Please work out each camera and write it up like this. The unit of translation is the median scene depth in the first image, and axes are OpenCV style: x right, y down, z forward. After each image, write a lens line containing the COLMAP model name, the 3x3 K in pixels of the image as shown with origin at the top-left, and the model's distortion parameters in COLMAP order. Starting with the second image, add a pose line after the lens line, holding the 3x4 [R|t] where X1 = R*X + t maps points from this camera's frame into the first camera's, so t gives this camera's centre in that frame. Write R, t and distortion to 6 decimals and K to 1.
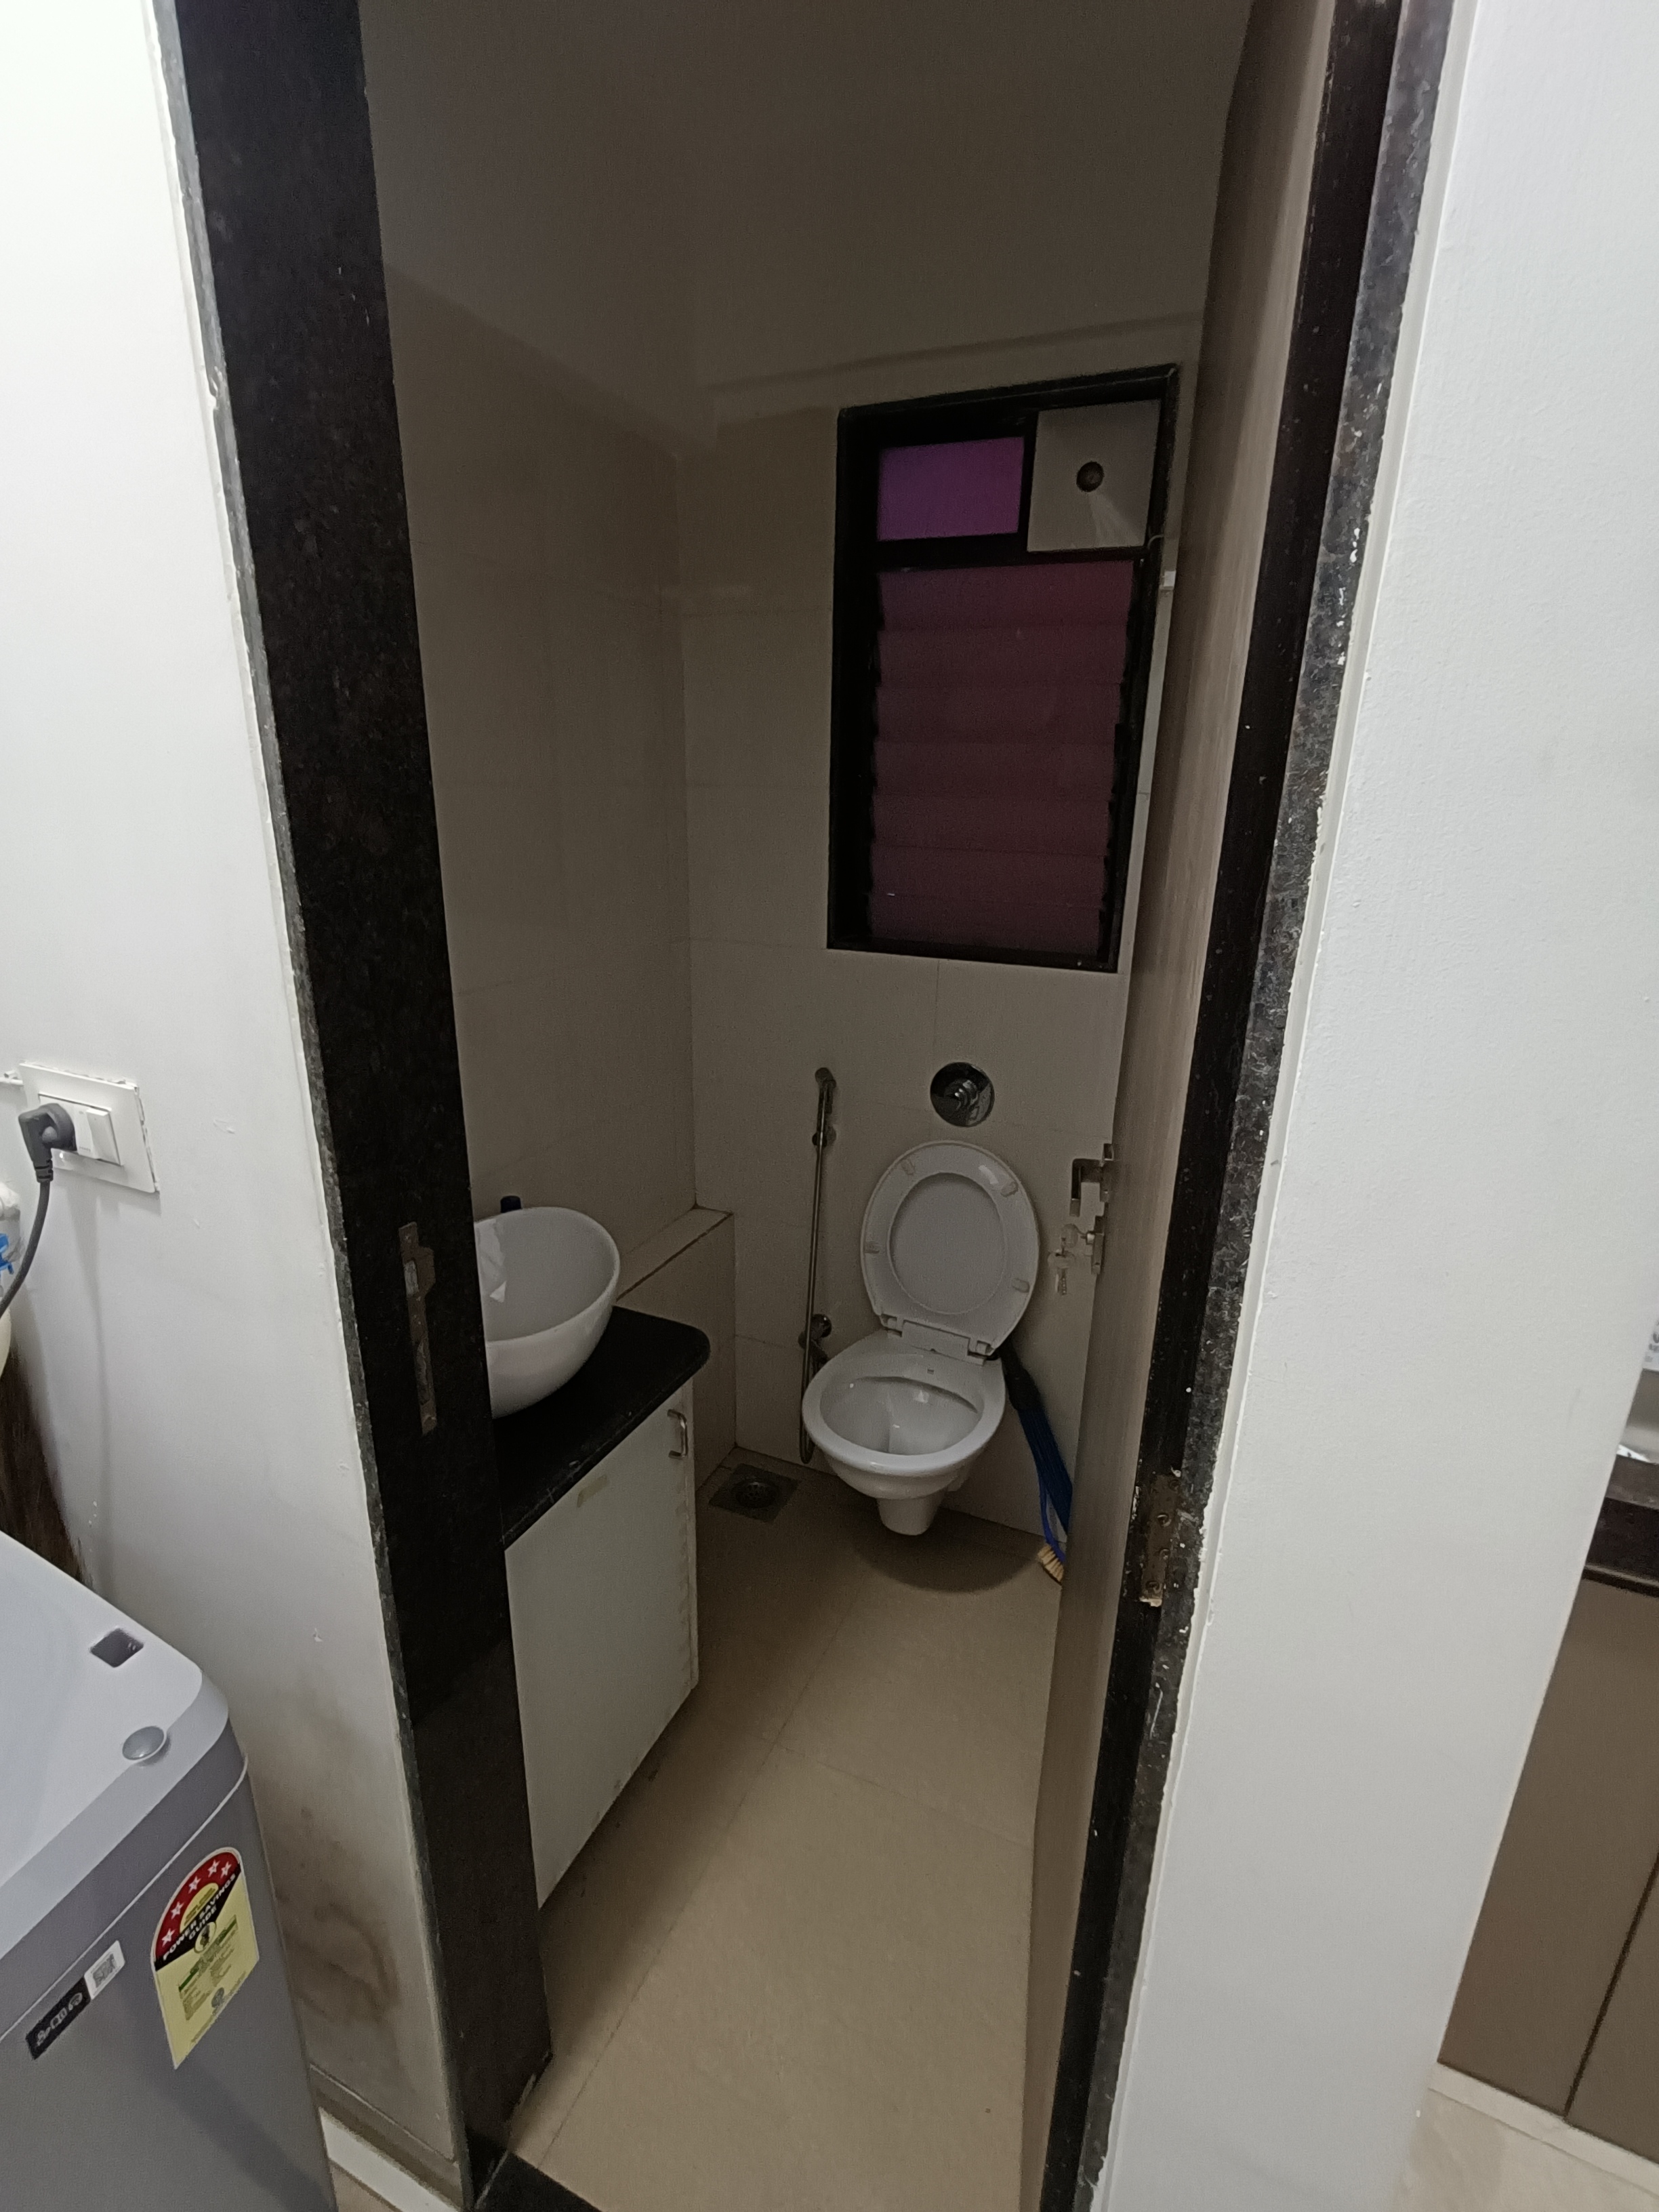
lens RADIAL K [[1028.2, 0, 823.8], [0, 1028.2, 1110.9], [0, 0, 1]] dist [0.009637, -0.002046]
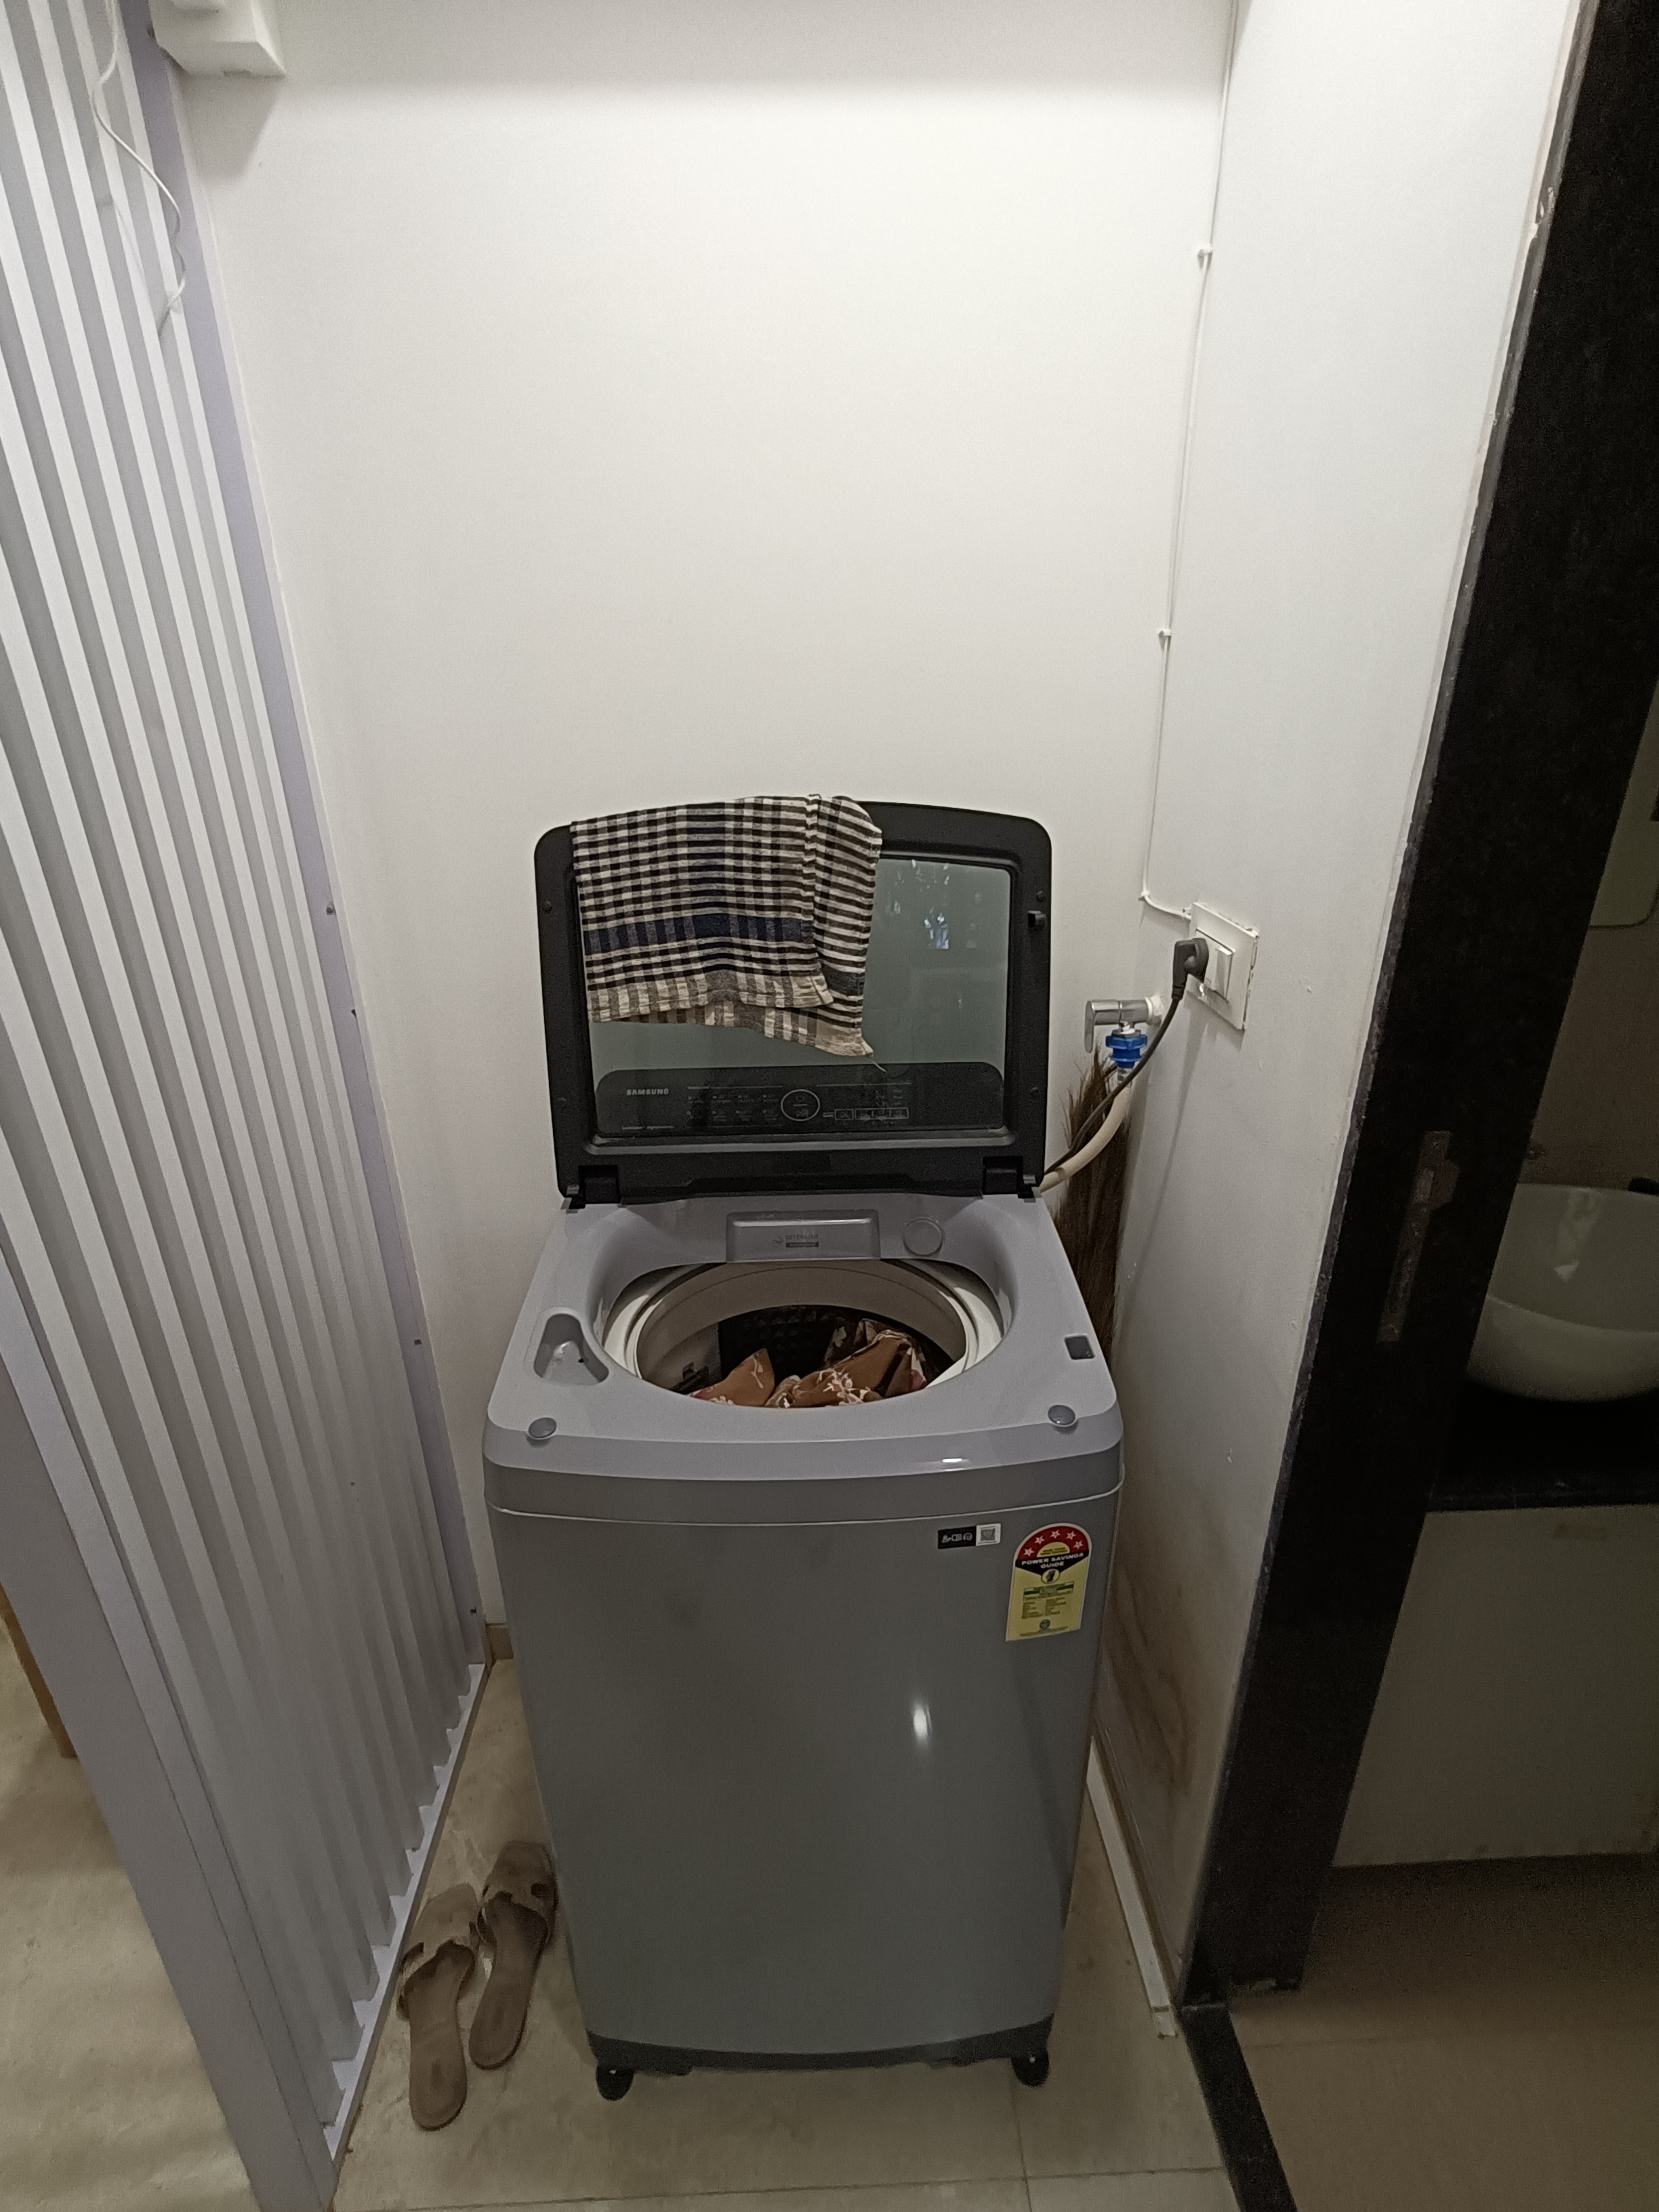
lens RADIAL K [[1028.2, 0, 825.1], [0, 1028.2, 1108.3], [0, 0, 1]] dist [0.009637, -0.002046]
pose [[0.451207, 0.322893, -0.831957, 0.136967], [-0.254069, 0.940148, 0.227090, 0.020333], [0.855489, 0.108910, 0.506238, 0.033300]]
